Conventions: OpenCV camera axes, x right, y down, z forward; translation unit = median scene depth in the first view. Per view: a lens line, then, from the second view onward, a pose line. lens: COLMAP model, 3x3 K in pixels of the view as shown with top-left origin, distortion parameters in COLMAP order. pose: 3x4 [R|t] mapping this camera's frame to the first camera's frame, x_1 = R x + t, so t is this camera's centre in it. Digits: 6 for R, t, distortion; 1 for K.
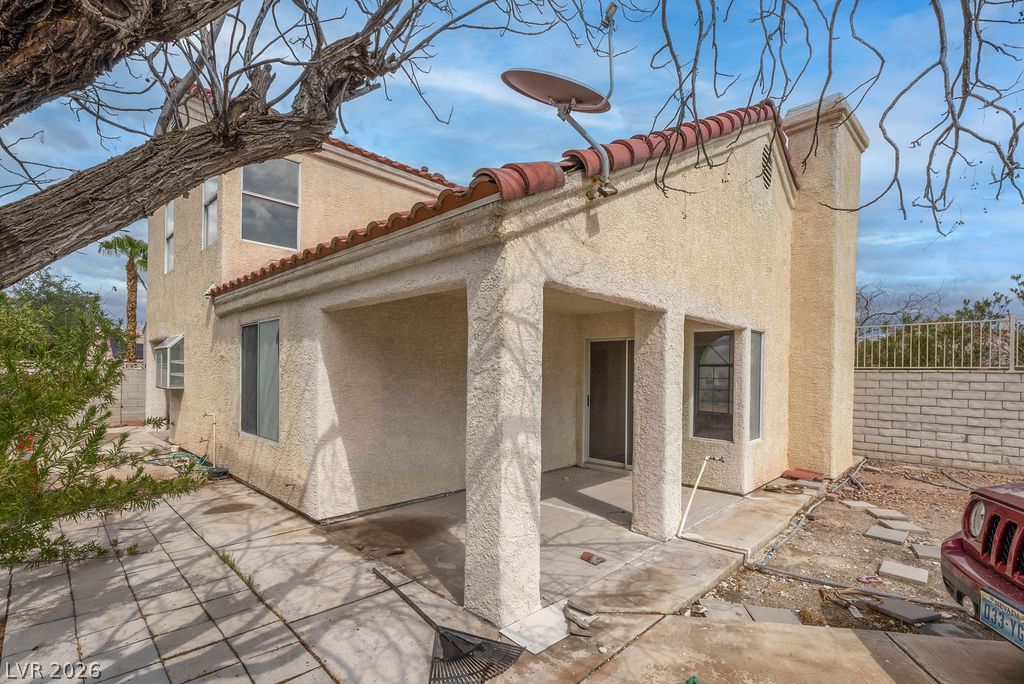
lens RADIAL K [[453.0, 0, 512.7], [0, 453.0, 374.6], [0, 0, 1]] dist [-0.000537, -0.000077]
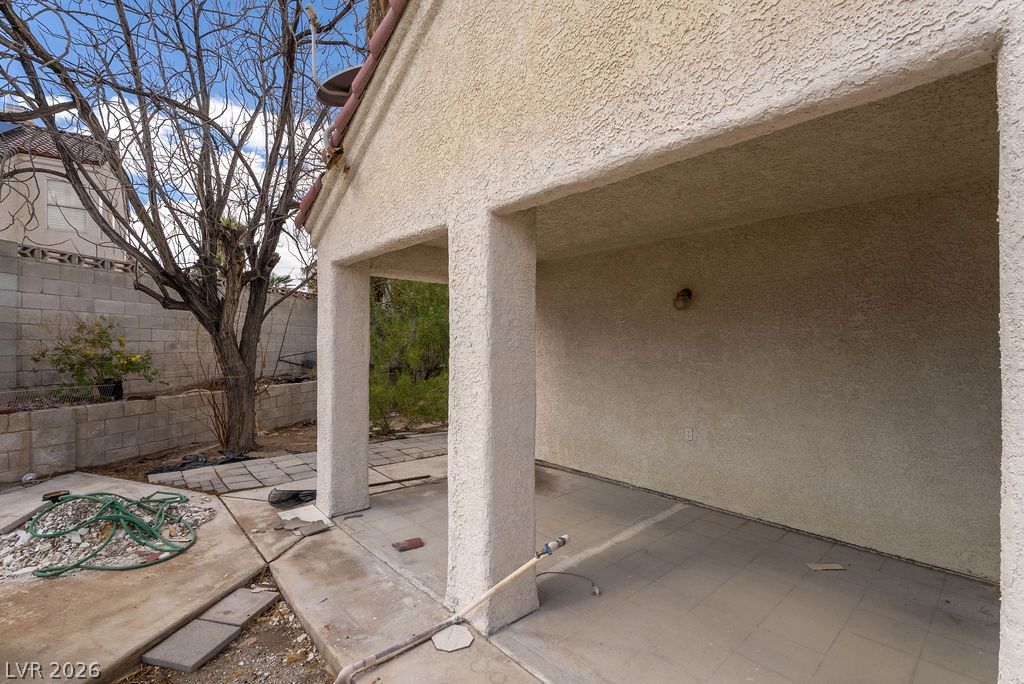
lens RADIAL K [[453.6, 0, 512.0], [0, 453.6, 342.0], [0, 0, 1]] dist [-0.001479, -0.000332]
pose [[-0.062039, -0.020174, -0.997870, 0.793282], [-0.009665, 0.999761, -0.019611, 0.021560], [0.998027, 0.008428, -0.062220, 0.951736]]
